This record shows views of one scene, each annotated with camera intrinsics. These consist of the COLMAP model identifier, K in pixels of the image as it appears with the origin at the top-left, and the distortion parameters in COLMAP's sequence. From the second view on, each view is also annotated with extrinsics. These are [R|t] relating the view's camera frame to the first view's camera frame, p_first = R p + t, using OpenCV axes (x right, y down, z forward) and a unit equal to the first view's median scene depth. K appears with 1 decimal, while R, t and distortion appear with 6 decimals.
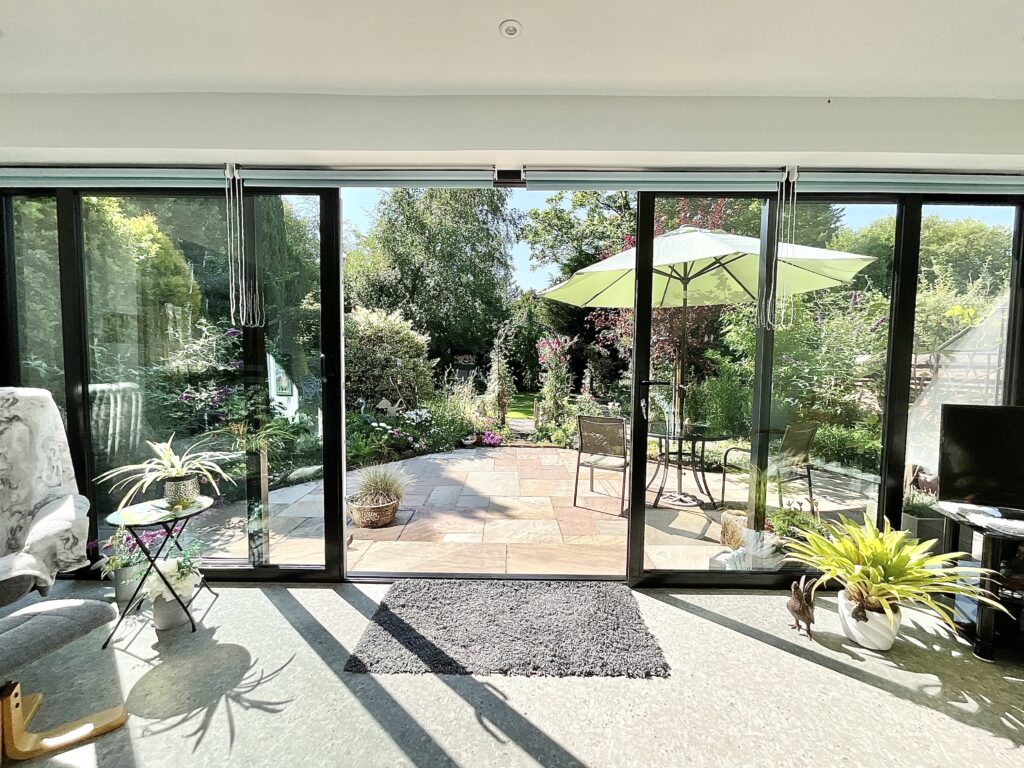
lens RADIAL K [[416.8, 0, 513.3], [0, 416.8, 383.6], [0, 0, 1]] dist [-0.000022, -0.000430]
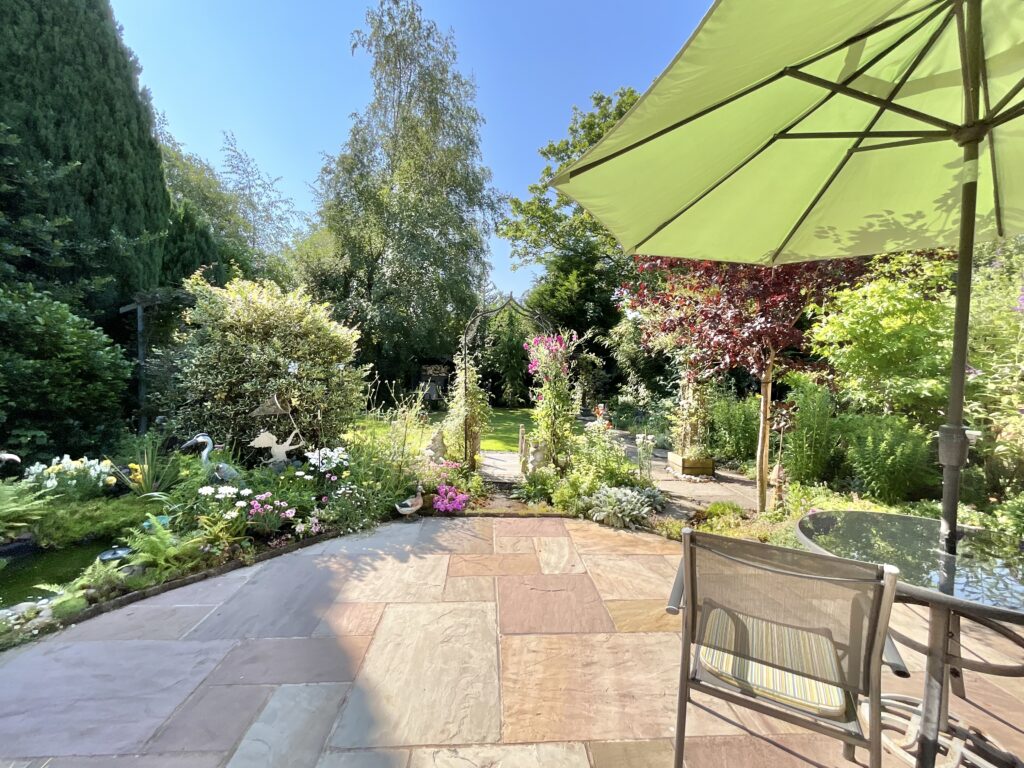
lens RADIAL K [[416.8, 0, 512.1], [0, 416.8, 382.7], [0, 0, 1]] dist [-0.000022, -0.000430]
pose [[0.998778, 0.005735, 0.049091, 0.004318], [-0.004149, 0.999468, -0.032348, -0.011925], [-0.049251, 0.032105, 0.998270, 0.354515]]
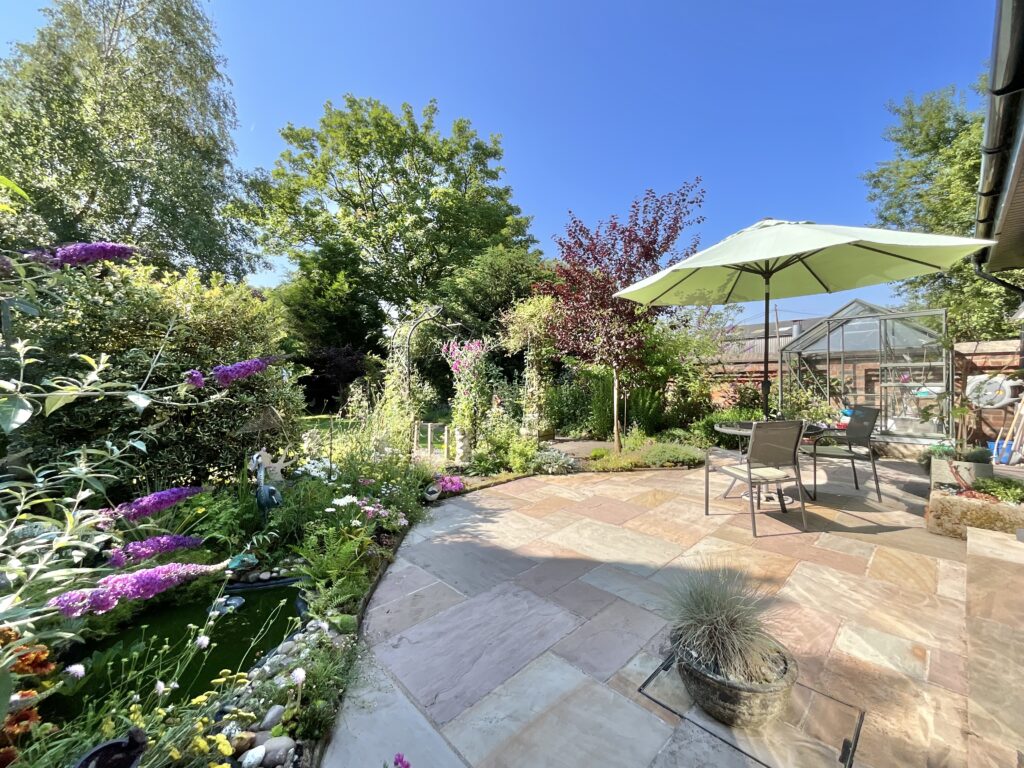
lens RADIAL K [[416.8, 0, 512.8], [0, 416.8, 381.0], [0, 0, 1]] dist [-0.000022, -0.000430]
pose [[0.731588, -0.048056, 0.680052, -0.372796], [0.075381, 0.997098, -0.010634, -0.016638], [-0.677567, 0.059043, 0.733087, 0.368241]]
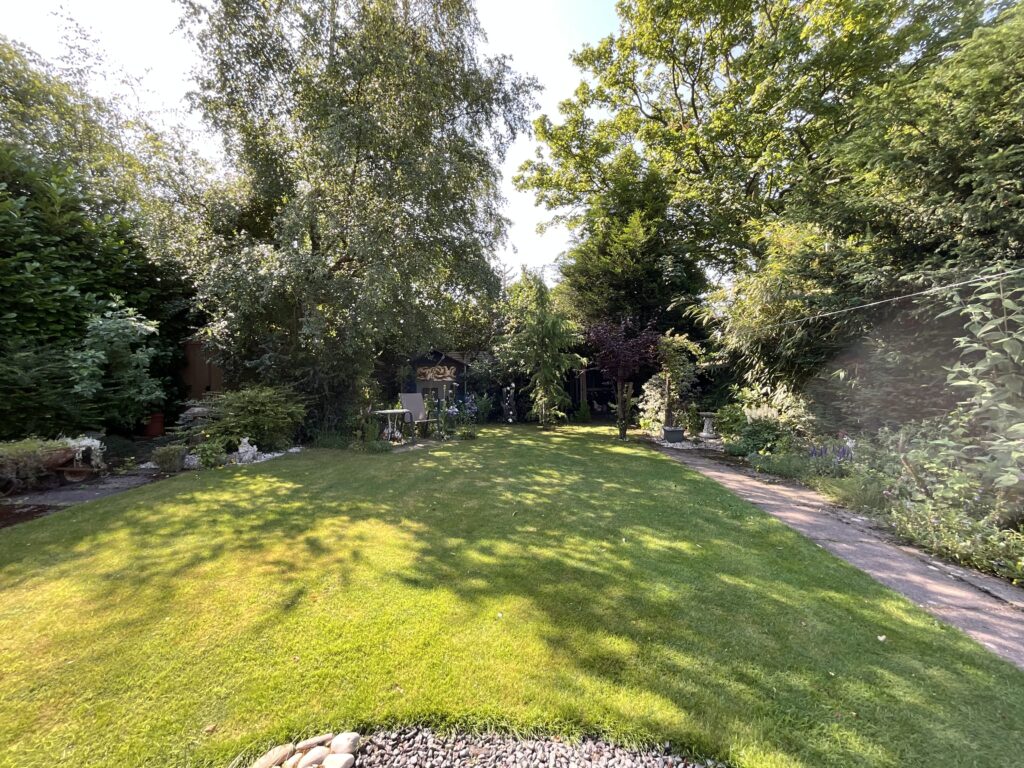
lens RADIAL K [[416.8, 0, 511.0], [0, 416.8, 385.5], [0, 0, 1]] dist [-0.000022, -0.000430]
pose [[0.999405, -0.029711, -0.017520, 0.015860], [0.029174, 0.999120, -0.030126, -0.048549], [0.018400, 0.029597, 0.999393, 1.039399]]
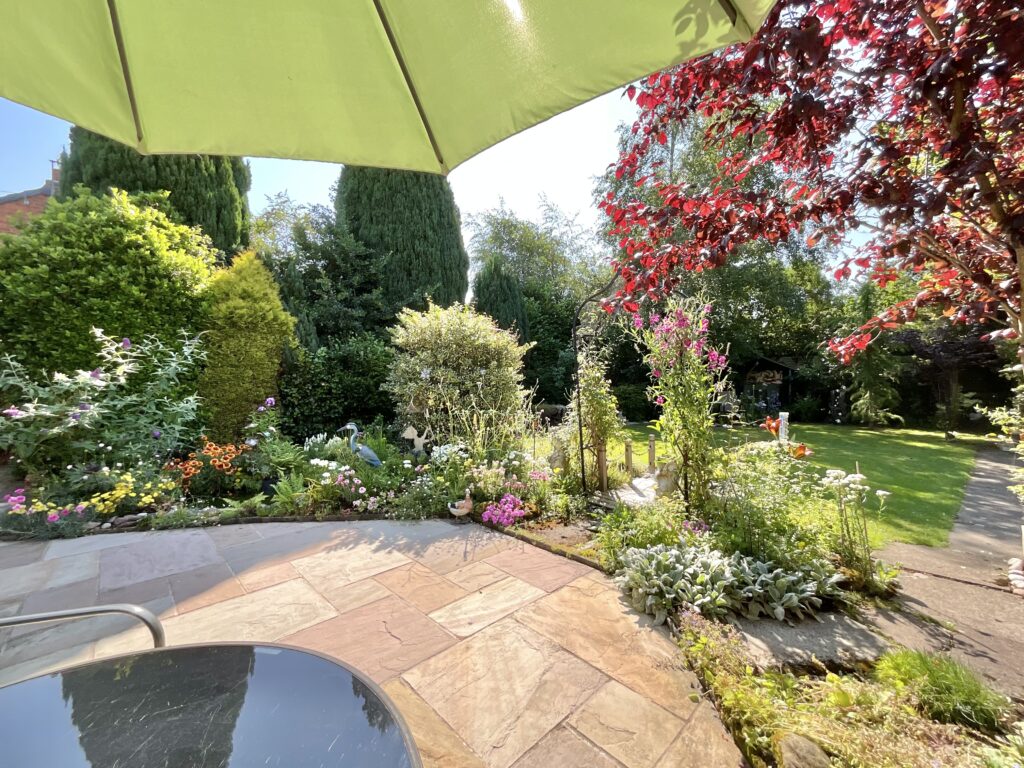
lens RADIAL K [[416.8, 0, 509.6], [0, 416.8, 383.8], [0, 0, 1]] dist [-0.000022, -0.000430]
pose [[0.679097, -0.025251, -0.733614, 0.296414], [-0.020507, 0.998365, -0.053346, -0.000843], [0.733762, 0.051272, 0.677470, 0.558123]]
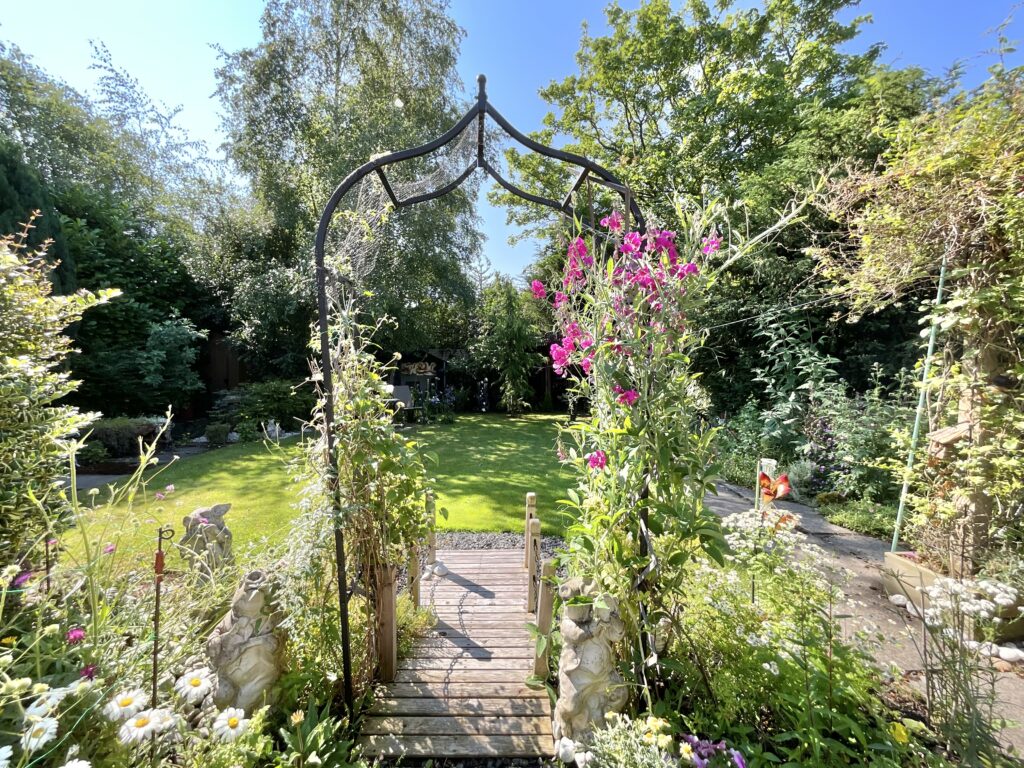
lens RADIAL K [[416.8, 0, 511.9], [0, 416.8, 384.1], [0, 0, 1]] dist [-0.000022, -0.000430]
pose [[0.998921, -0.025252, 0.038975, 0.035648], [0.026019, 0.999475, -0.019281, -0.039499], [-0.038468, 0.020274, 0.999054, 0.802273]]
